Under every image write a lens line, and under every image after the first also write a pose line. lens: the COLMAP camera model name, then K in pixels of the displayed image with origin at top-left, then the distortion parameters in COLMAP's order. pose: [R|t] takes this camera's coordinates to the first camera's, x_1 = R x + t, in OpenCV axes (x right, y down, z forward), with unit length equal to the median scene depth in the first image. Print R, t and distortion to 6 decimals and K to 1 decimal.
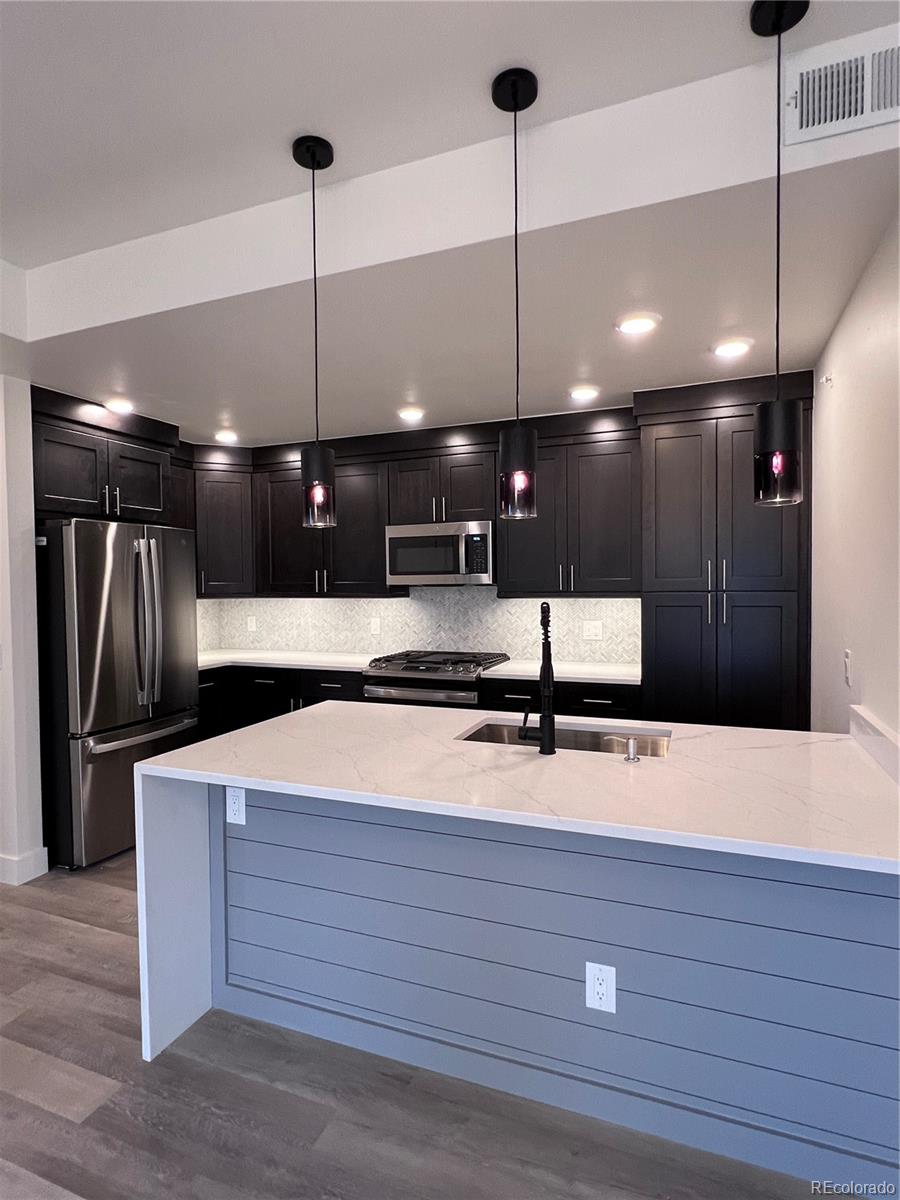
lens RADIAL K [[641.2, 0, 450.0], [0, 641.2, 600.0], [0, 0, 1]] dist [-0.000140, -0.000104]
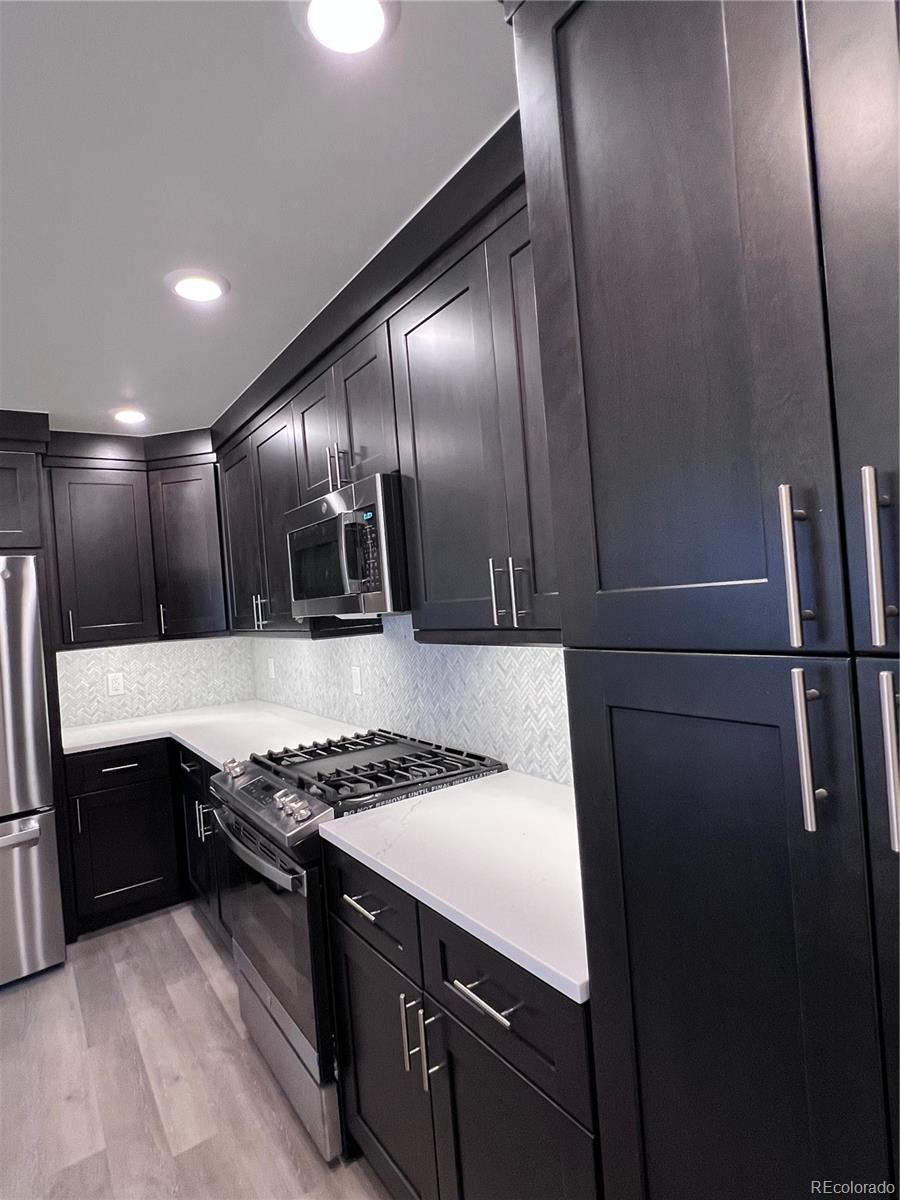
lens RADIAL K [[641.2, 0, 450.0], [0, 641.2, 600.0], [0, 0, 1]] dist [-0.000140, -0.000104]
pose [[0.827395, -0.050500, -0.559345, 0.325228], [0.050988, 0.998591, -0.014735, -0.023698], [0.559300, -0.016328, 0.828804, 0.605236]]
